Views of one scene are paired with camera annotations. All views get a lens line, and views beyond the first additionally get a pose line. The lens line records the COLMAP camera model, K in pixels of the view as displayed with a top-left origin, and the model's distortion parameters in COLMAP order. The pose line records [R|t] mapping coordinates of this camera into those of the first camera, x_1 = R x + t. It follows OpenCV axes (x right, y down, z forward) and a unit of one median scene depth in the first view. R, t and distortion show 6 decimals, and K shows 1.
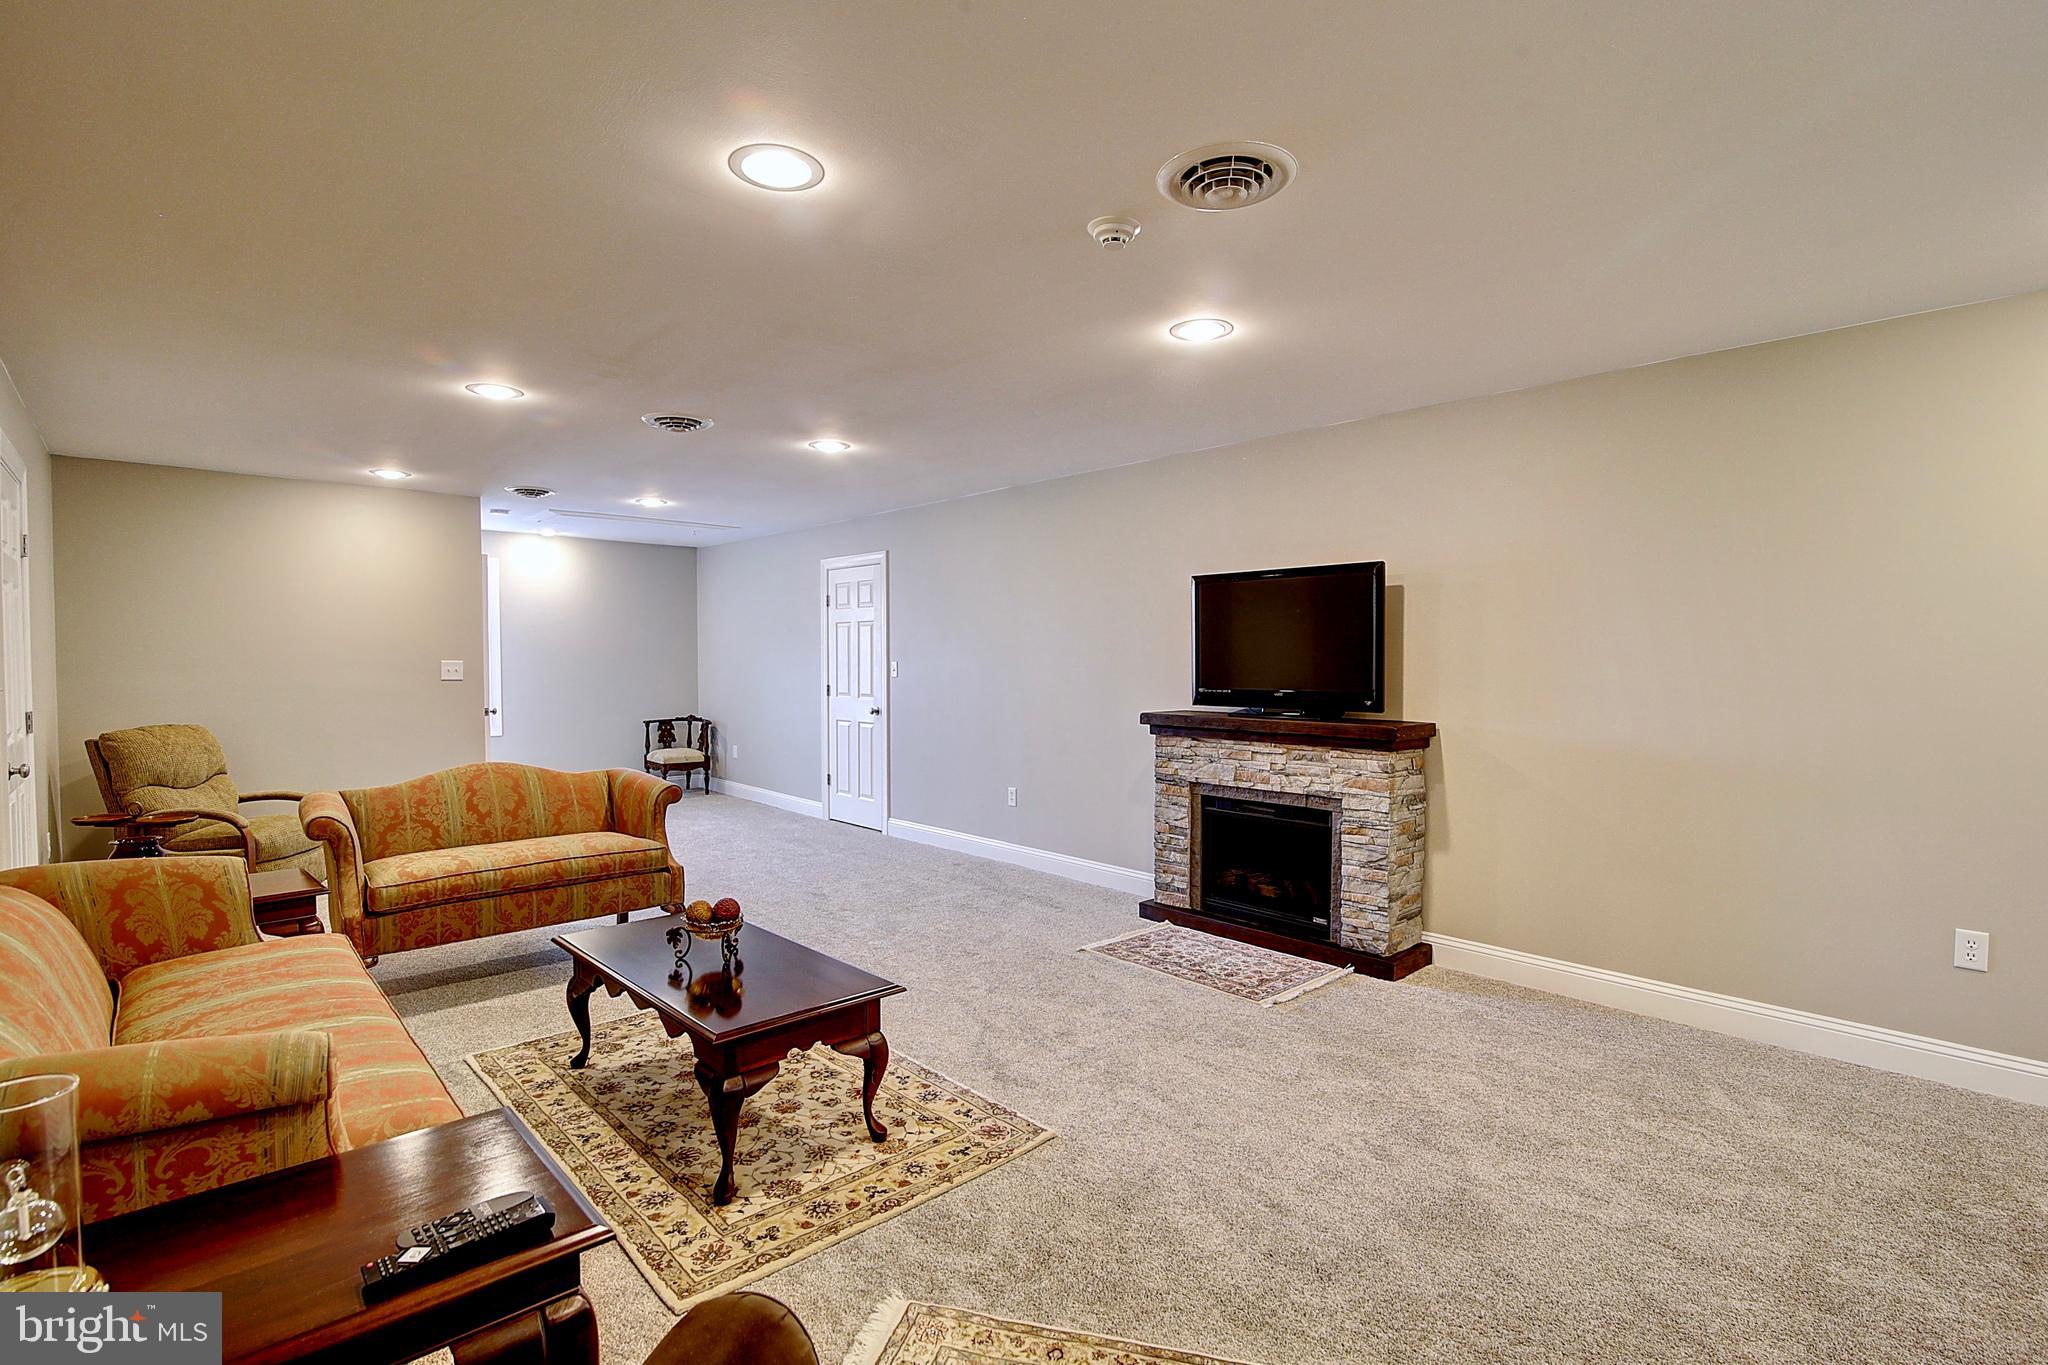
lens RADIAL K [[945.6, 0, 1018.9], [0, 945.6, 682.4], [0, 0, 1]] dist [-0.017242, -0.000001]
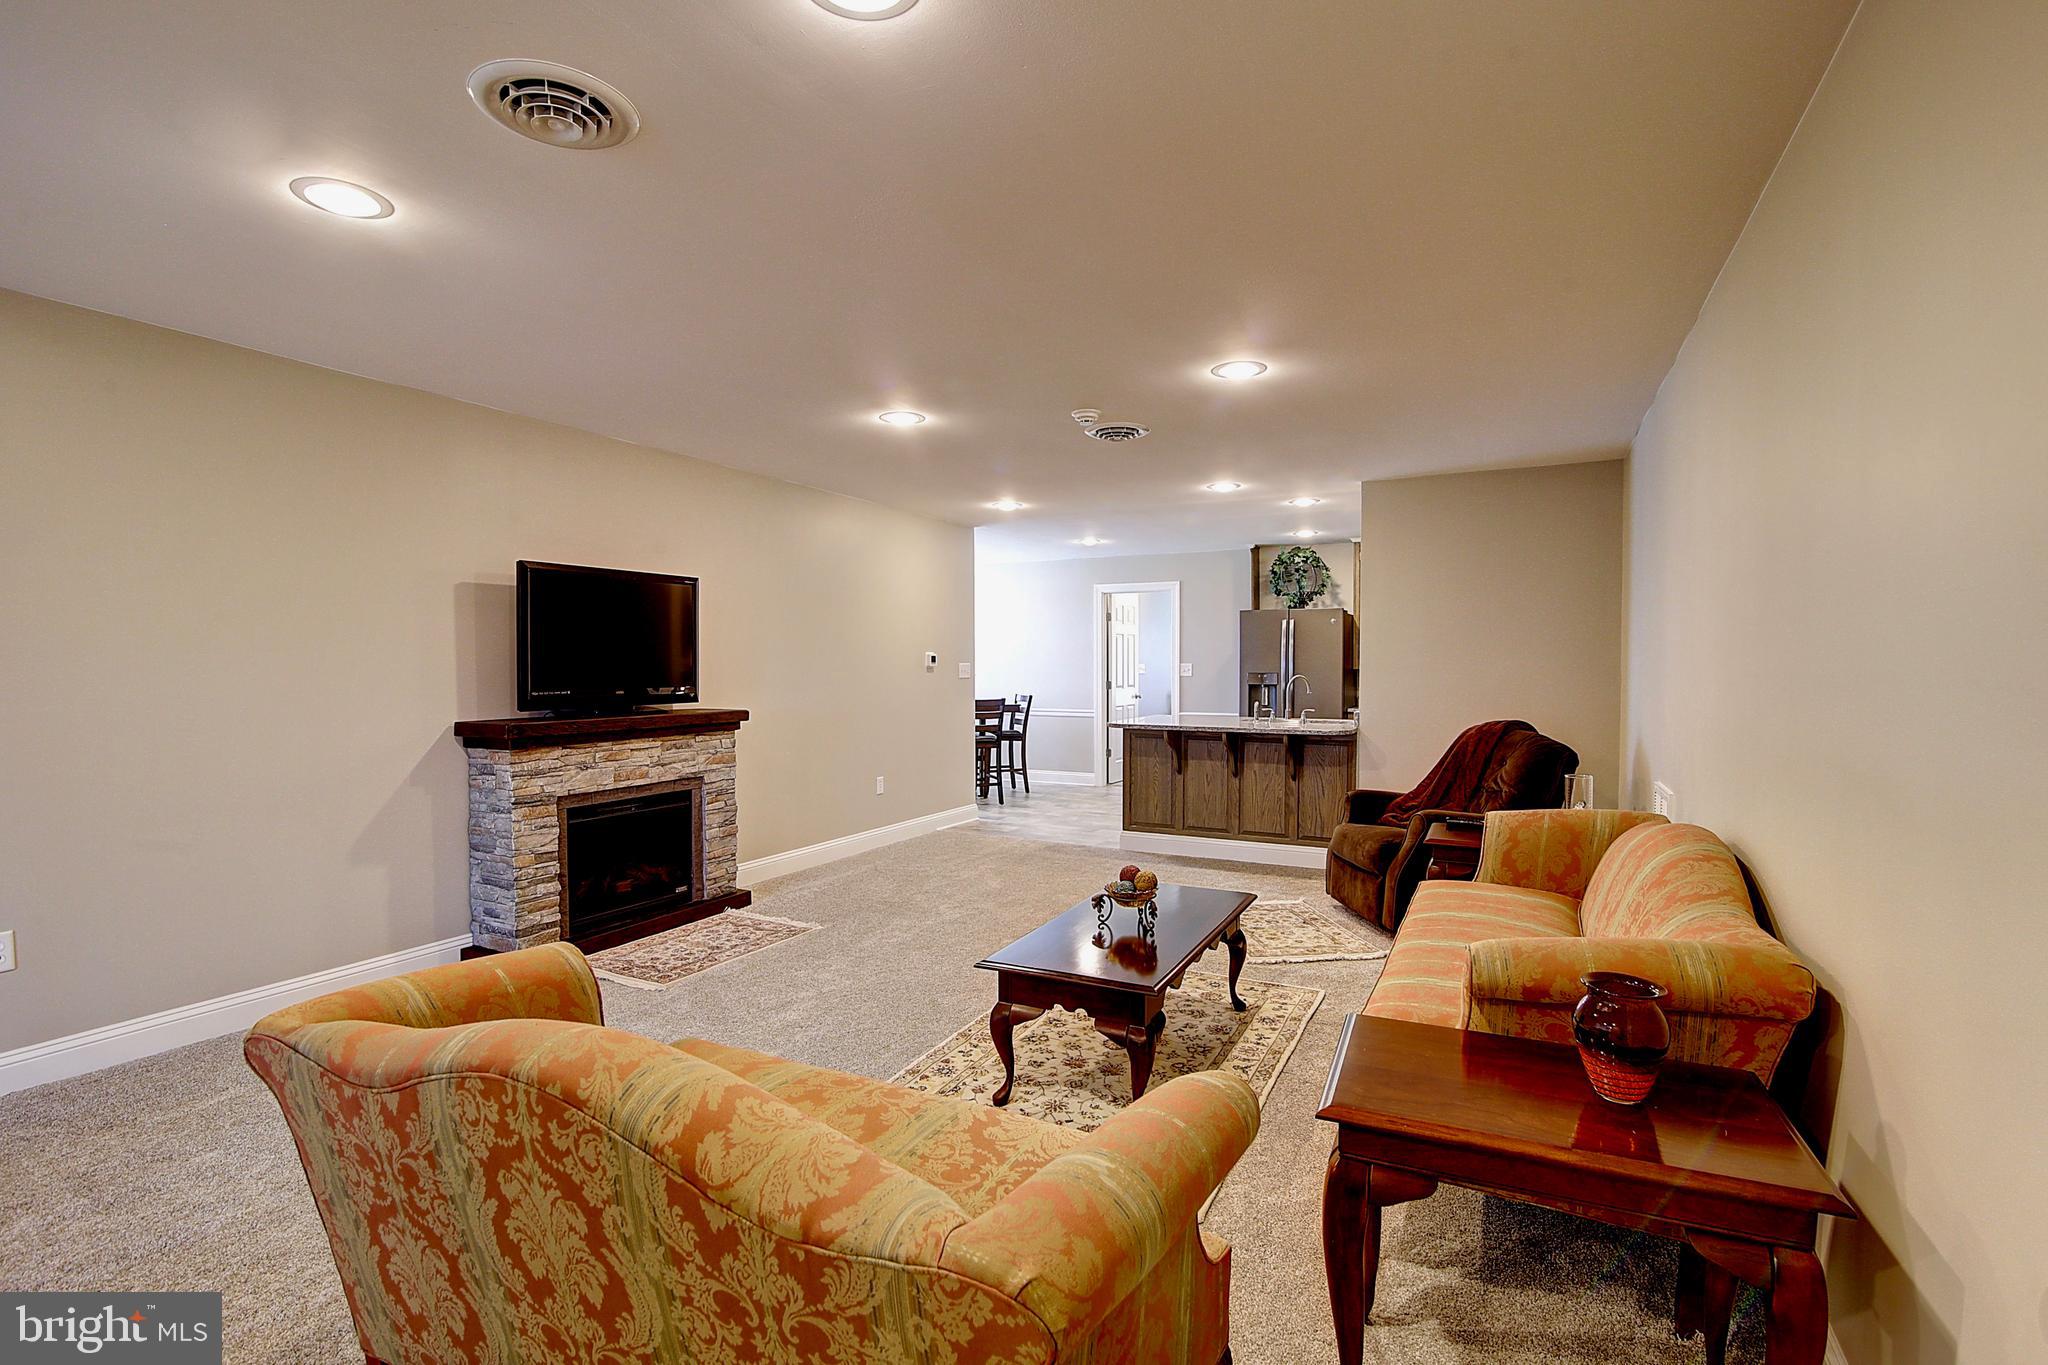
lens RADIAL K [[945.6, 0, 1020.9], [0, 945.6, 677.4], [0, 0, 1]] dist [-0.017242, -0.000001]
pose [[-0.336653, -0.014858, 0.941511, -0.871084], [0.023404, 0.999435, 0.024140, -0.018864], [-0.941338, 0.030162, -0.336115, 0.978862]]
